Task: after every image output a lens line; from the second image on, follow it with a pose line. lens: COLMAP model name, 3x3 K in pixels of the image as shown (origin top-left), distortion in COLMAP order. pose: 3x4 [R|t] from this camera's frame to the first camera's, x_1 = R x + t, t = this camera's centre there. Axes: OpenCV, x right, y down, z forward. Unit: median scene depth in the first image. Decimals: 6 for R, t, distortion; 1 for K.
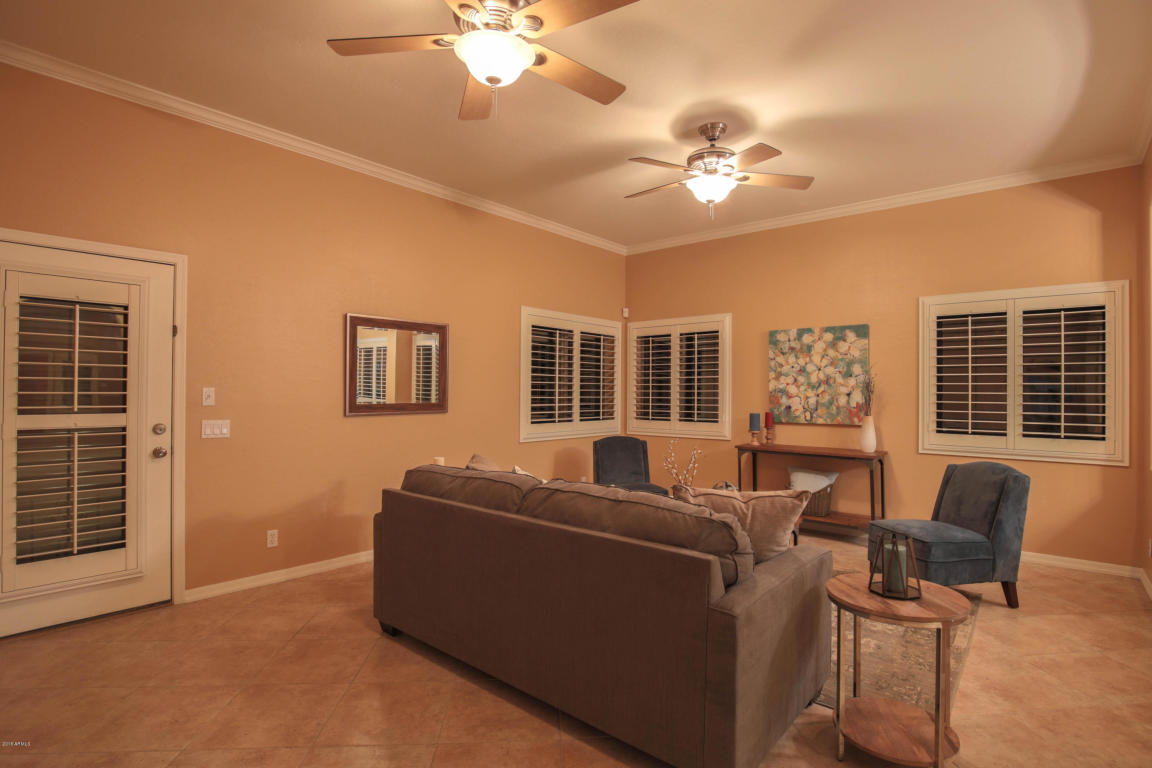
lens RADIAL K [[560.1, 0, 580.3], [0, 560.1, 385.0], [0, 0, 1]] dist [-0.033309, 0.001979]
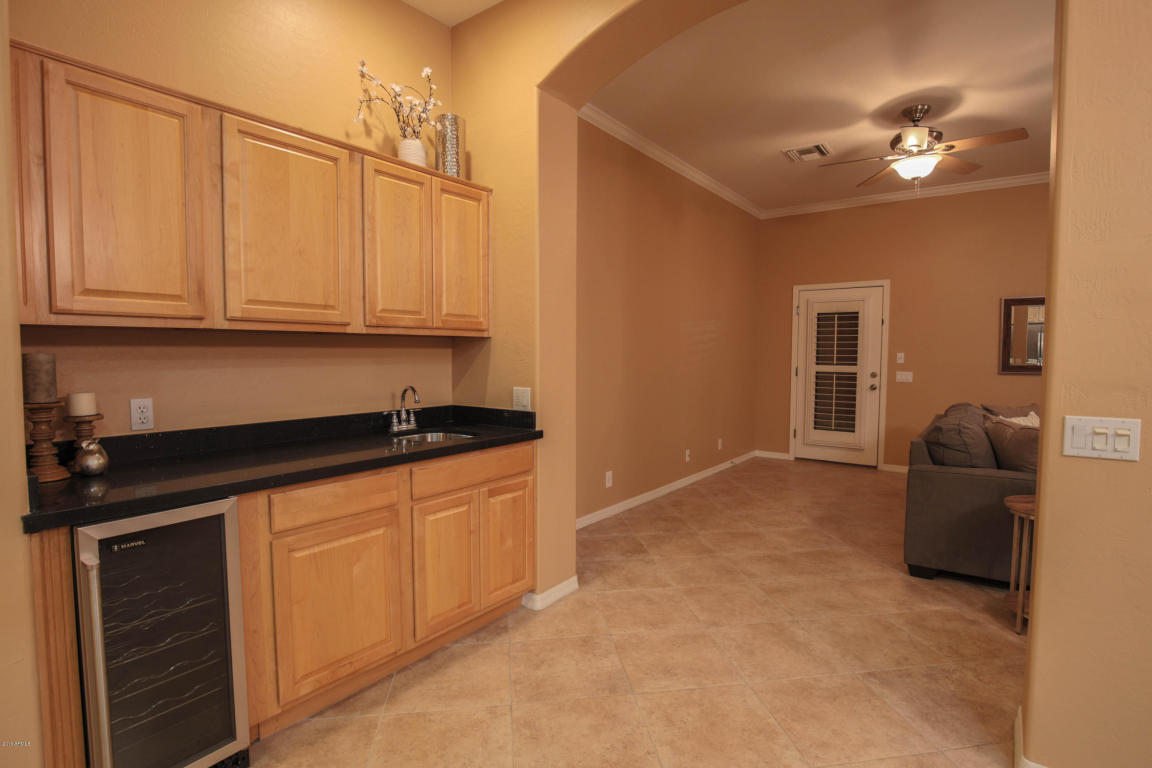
lens RADIAL K [[560.1, 0, 580.3], [0, 560.1, 385.0], [0, 0, 1]] dist [-0.033309, 0.001979]
pose [[0.050084, 0.047211, -0.997629, 1.129121], [0.002231, 0.998874, 0.047382, 0.022621], [0.998742, -0.004599, 0.049923, -0.110793]]
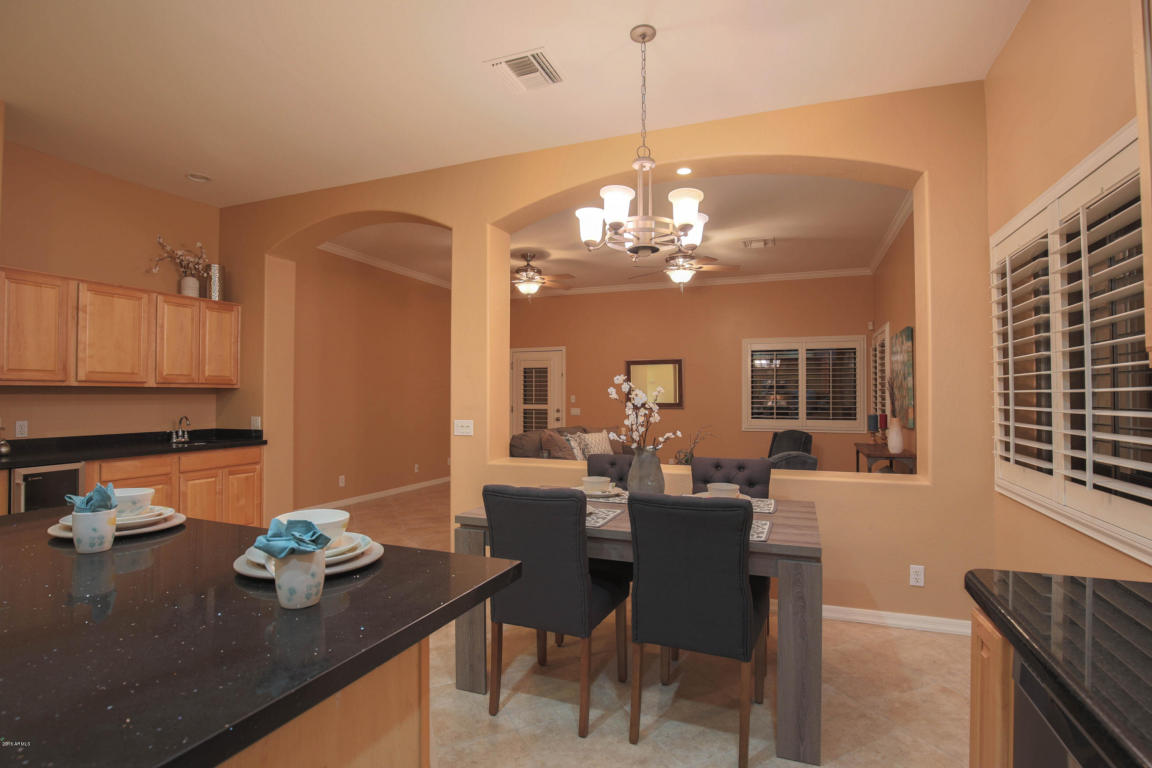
lens RADIAL K [[560.1, 0, 580.3], [0, 560.1, 385.0], [0, 0, 1]] dist [-0.033309, 0.001979]
pose [[0.319481, -0.028874, -0.947153, 2.012055], [0.008692, 0.999583, -0.027540, 0.030471], [0.947553, 0.000566, 0.319599, 0.207916]]
